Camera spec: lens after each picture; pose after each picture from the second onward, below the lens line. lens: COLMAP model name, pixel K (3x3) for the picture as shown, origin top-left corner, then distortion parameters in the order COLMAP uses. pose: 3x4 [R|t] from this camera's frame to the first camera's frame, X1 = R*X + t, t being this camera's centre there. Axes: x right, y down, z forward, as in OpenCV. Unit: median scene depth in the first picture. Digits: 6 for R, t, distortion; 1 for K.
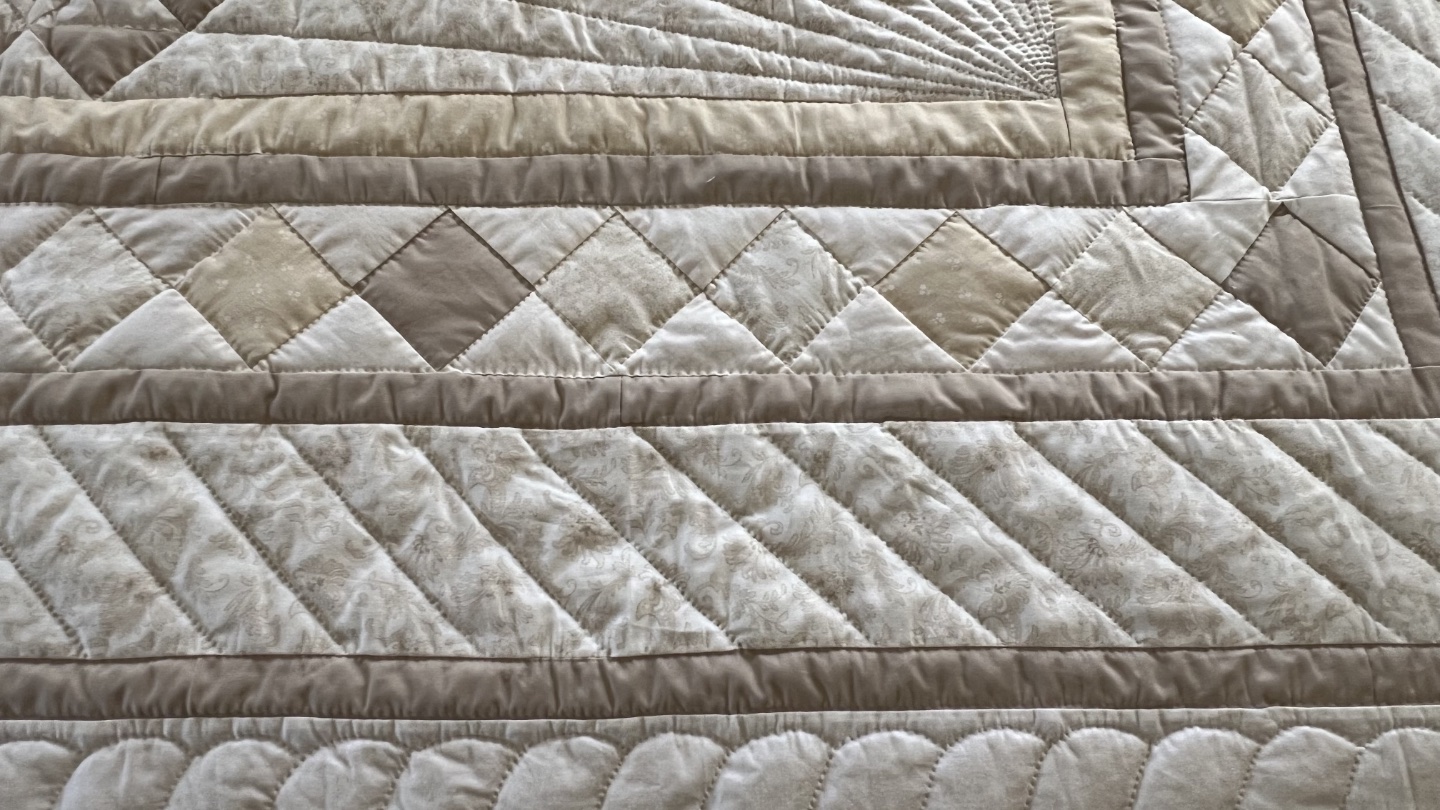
lens RADIAL K [[953.8, 0, 730.0], [0, 953.8, 438.6], [0, 0, 1]] dist [-0.009913, 0.006226]
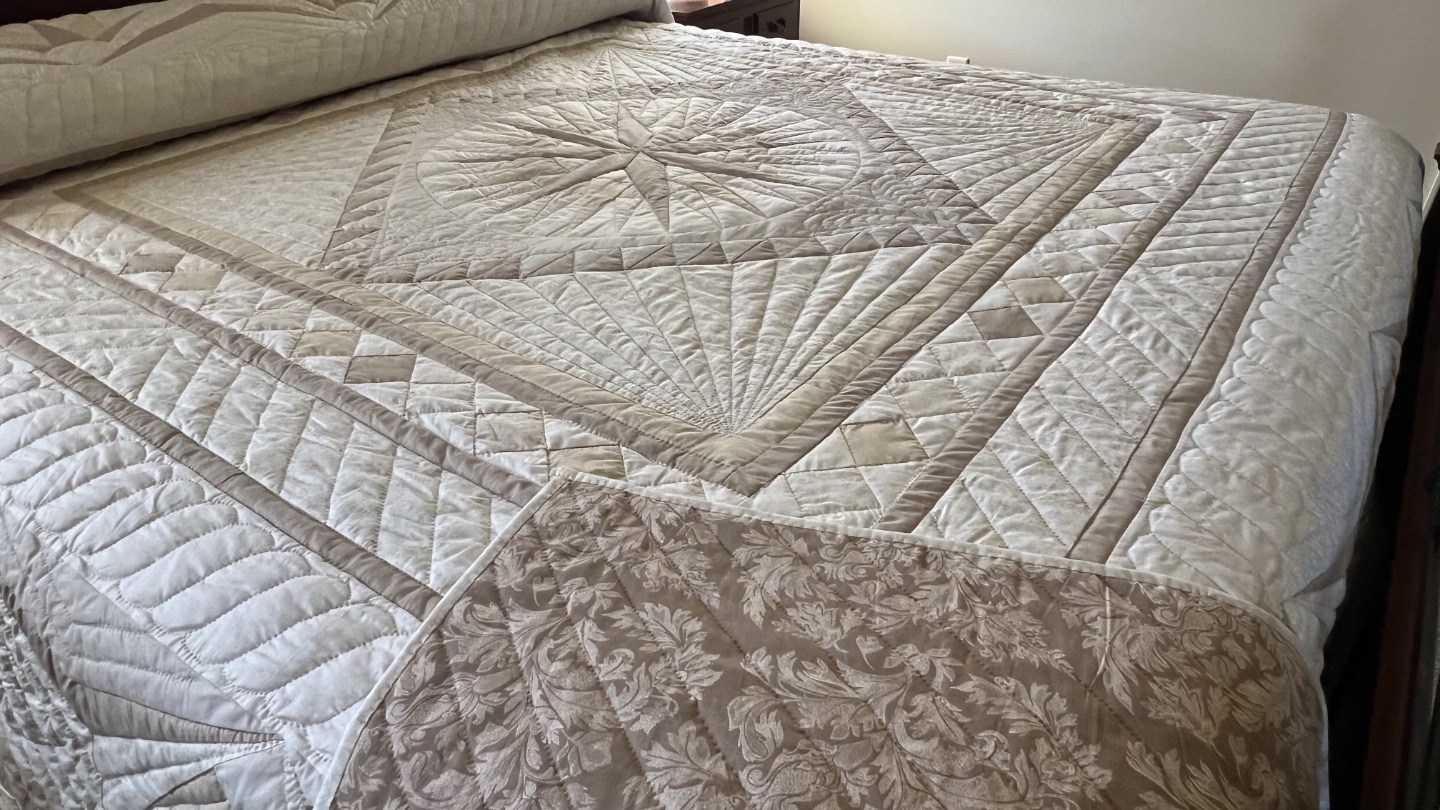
lens RADIAL K [[953.8, 0, 714.1], [0, 953.8, 411.1], [0, 0, 1]] dist [-0.009913, 0.006226]
pose [[0.592059, -0.473529, 0.652101, -3.050917], [0.782567, 0.531089, -0.324857, 0.131634], [-0.192494, 0.702648, 0.685005, -0.218841]]
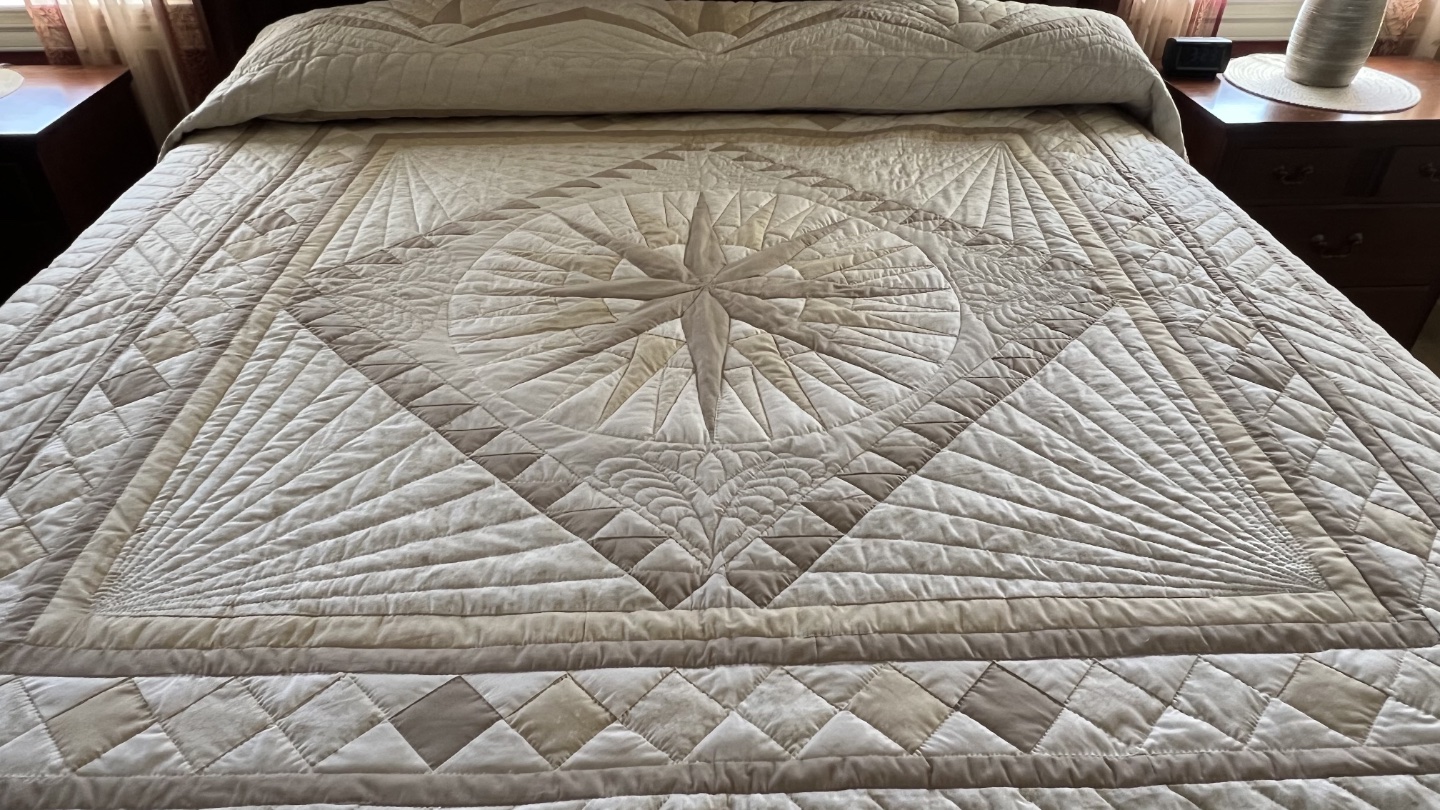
lens RADIAL K [[953.8, 0, 713.8], [0, 953.8, 410.2], [0, 0, 1]] dist [-0.009913, 0.006226]
pose [[0.999380, -0.034564, -0.006748, -0.757220], [0.023312, 0.792923, -0.608876, 0.401403], [0.026396, 0.608341, 0.793236, -0.568871]]
